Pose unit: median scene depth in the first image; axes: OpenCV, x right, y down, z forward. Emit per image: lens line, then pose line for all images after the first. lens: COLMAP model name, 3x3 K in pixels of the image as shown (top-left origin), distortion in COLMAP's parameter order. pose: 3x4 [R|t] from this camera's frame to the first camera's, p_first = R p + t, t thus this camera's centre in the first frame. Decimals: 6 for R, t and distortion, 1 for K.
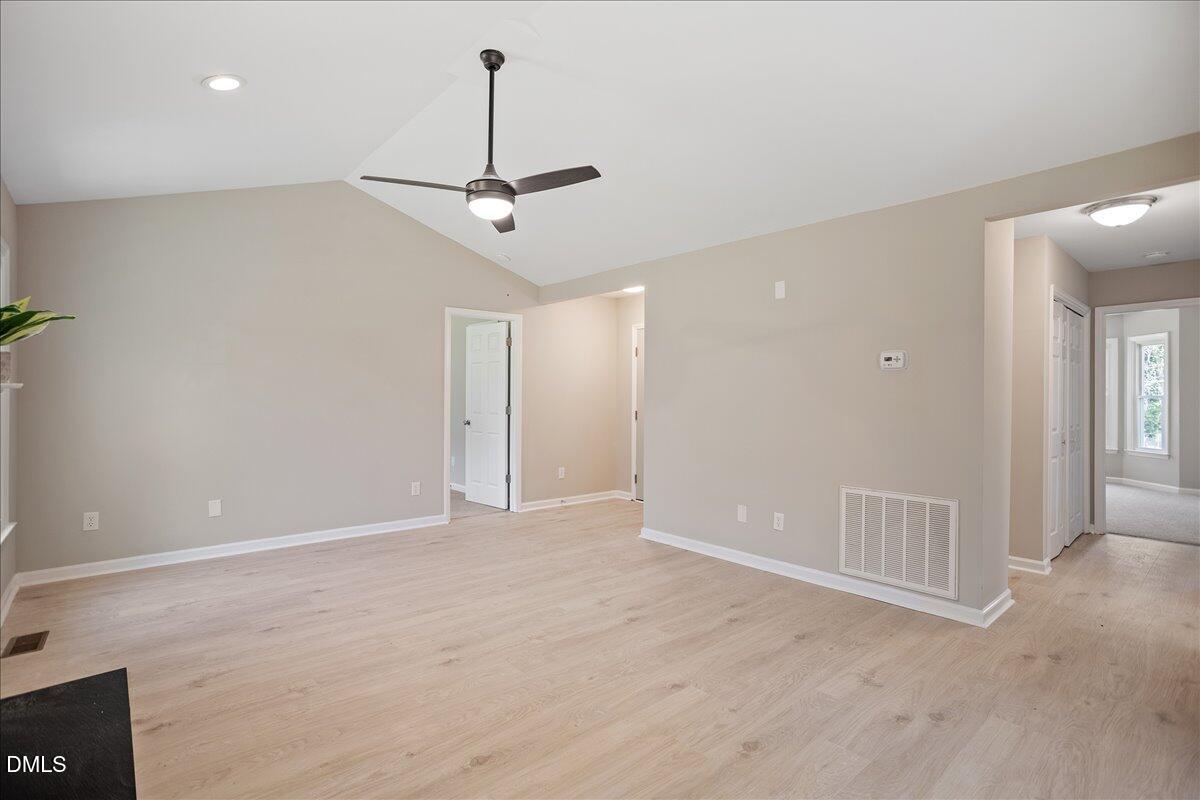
lens RADIAL K [[567.1, 0, 600.4], [0, 567.1, 394.3], [0, 0, 1]] dist [-0.055996, 0.032615]
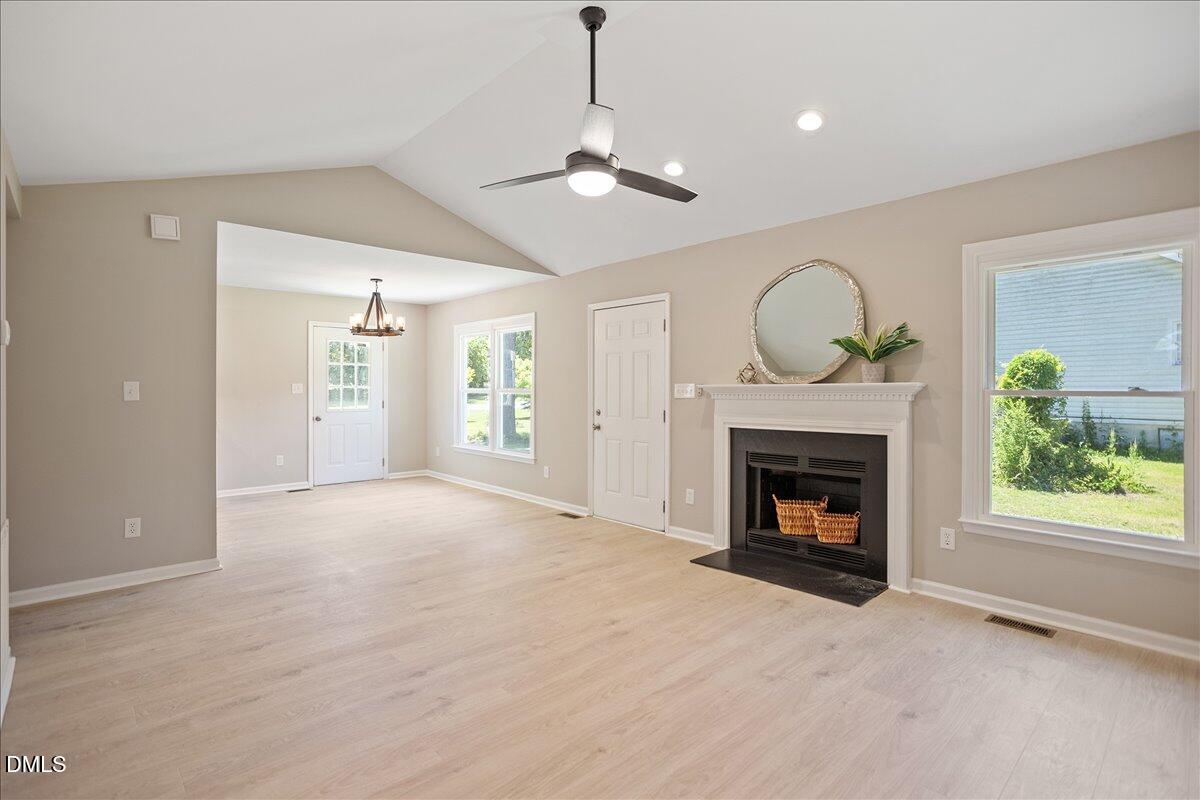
lens RADIAL K [[577.9, 0, 562.6], [0, 577.9, 389.3], [0, 0, 1]] dist [-0.029227, 0.000296]
pose [[-0.999672, -0.004093, 0.025293, -0.153329], [-0.004077, 0.999991, 0.000692, 0.002018], [-0.025296, 0.000588, -0.999680, 1.704323]]
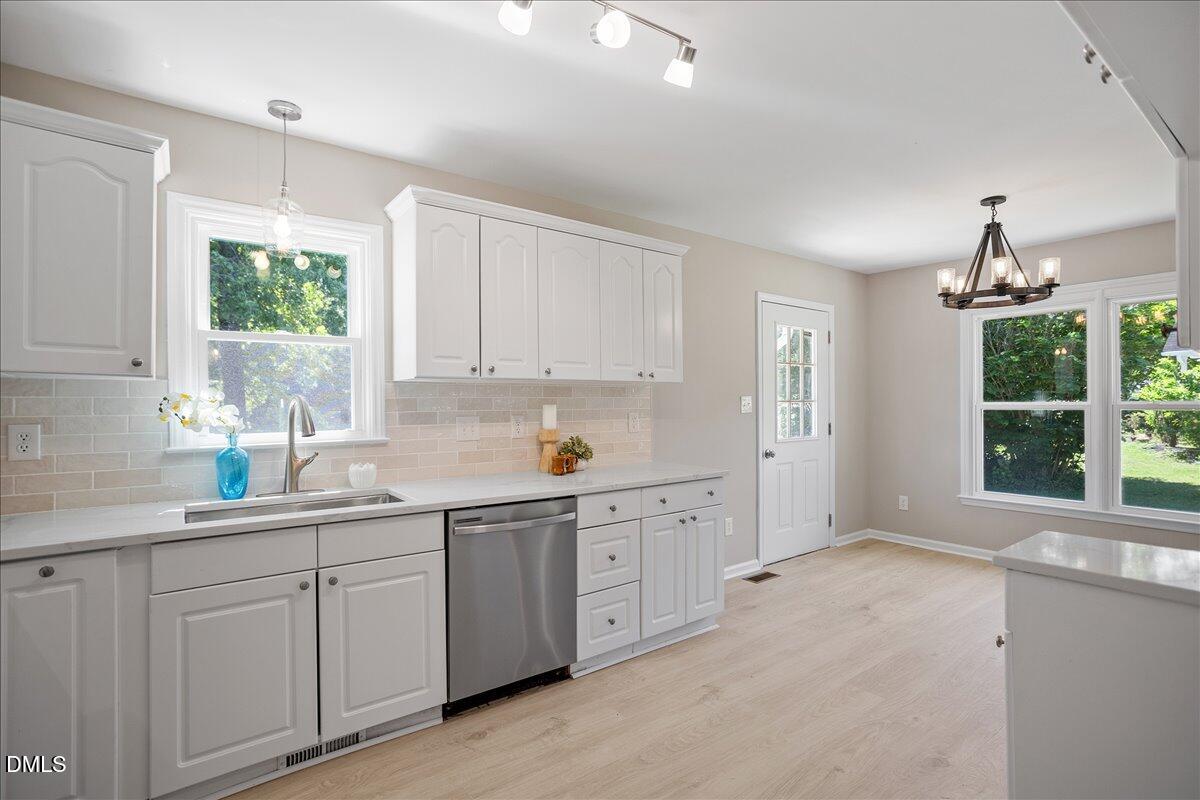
lens RADIAL K [[579.1, 0, 590.5], [0, 579.1, 401.6], [0, 0, 1]] dist [-0.057511, 0.038504]
pose [[-0.996297, 0.003565, 0.085908, 1.126382], [0.003060, 0.999977, -0.006008, 0.005217], [-0.085928, -0.005723, -0.996285, 0.891638]]
